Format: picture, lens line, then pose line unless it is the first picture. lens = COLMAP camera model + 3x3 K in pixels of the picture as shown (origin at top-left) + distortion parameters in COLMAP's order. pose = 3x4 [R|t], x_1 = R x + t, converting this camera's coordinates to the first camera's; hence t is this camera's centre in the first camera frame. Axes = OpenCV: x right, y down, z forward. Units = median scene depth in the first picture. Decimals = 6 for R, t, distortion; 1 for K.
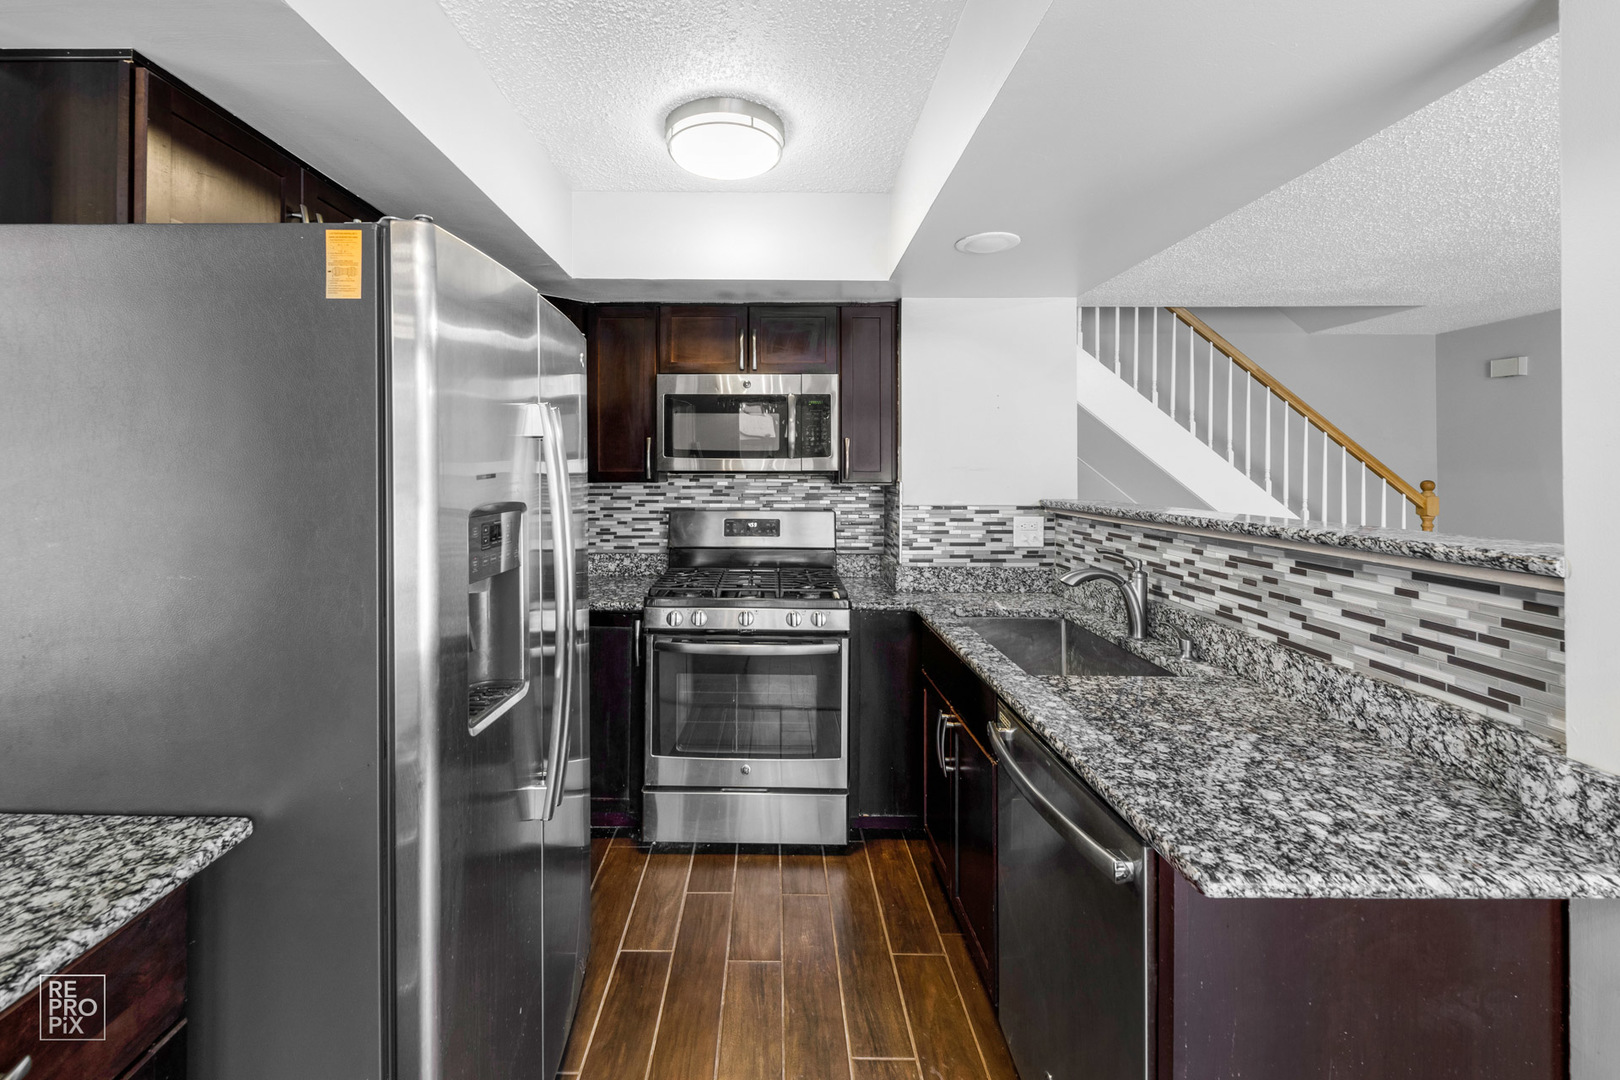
lens RADIAL K [[763.1, 0, 810.5], [0, 763.1, 491.4], [0, 0, 1]] dist [-0.000735, -0.000283]
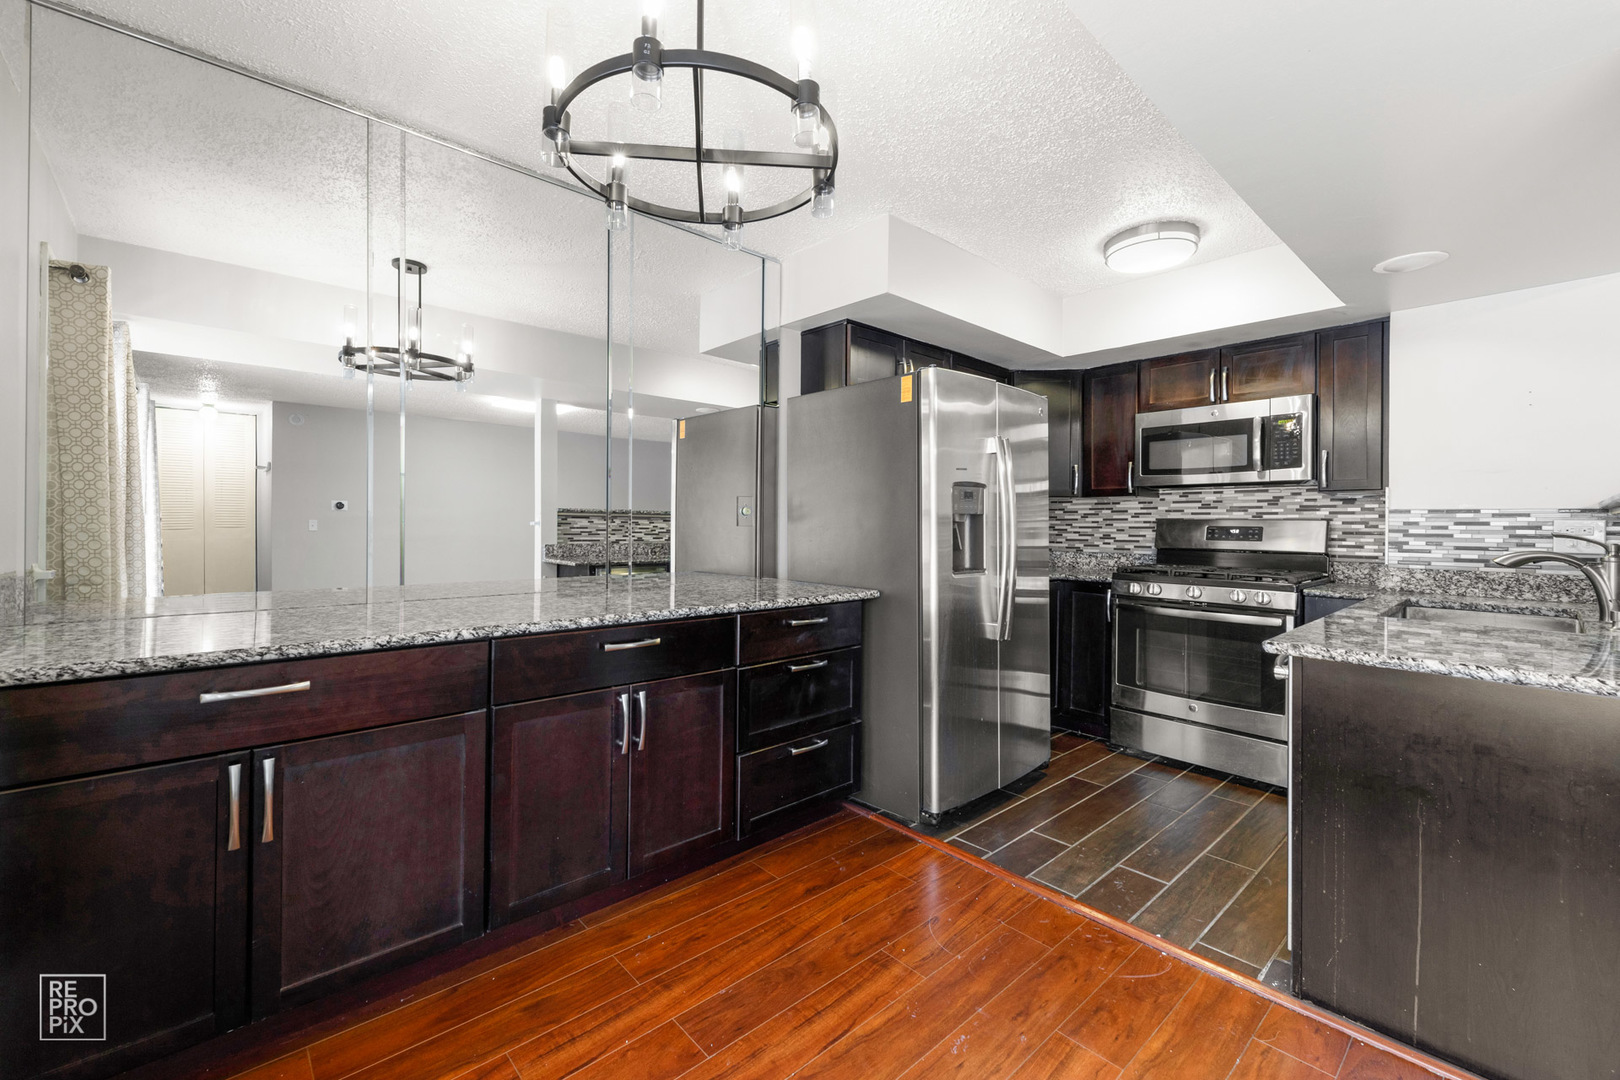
lens RADIAL K [[587.1, 0, 806.0], [0, 587.1, 517.7], [0, 0, 1]] dist [0.001142, 0.000154]
pose [[0.710121, 0.001955, -0.704077, 0.121581], [-0.002625, 0.999997, 0.000129, 0.031689], [0.704074, 0.001757, 0.710124, -0.148102]]
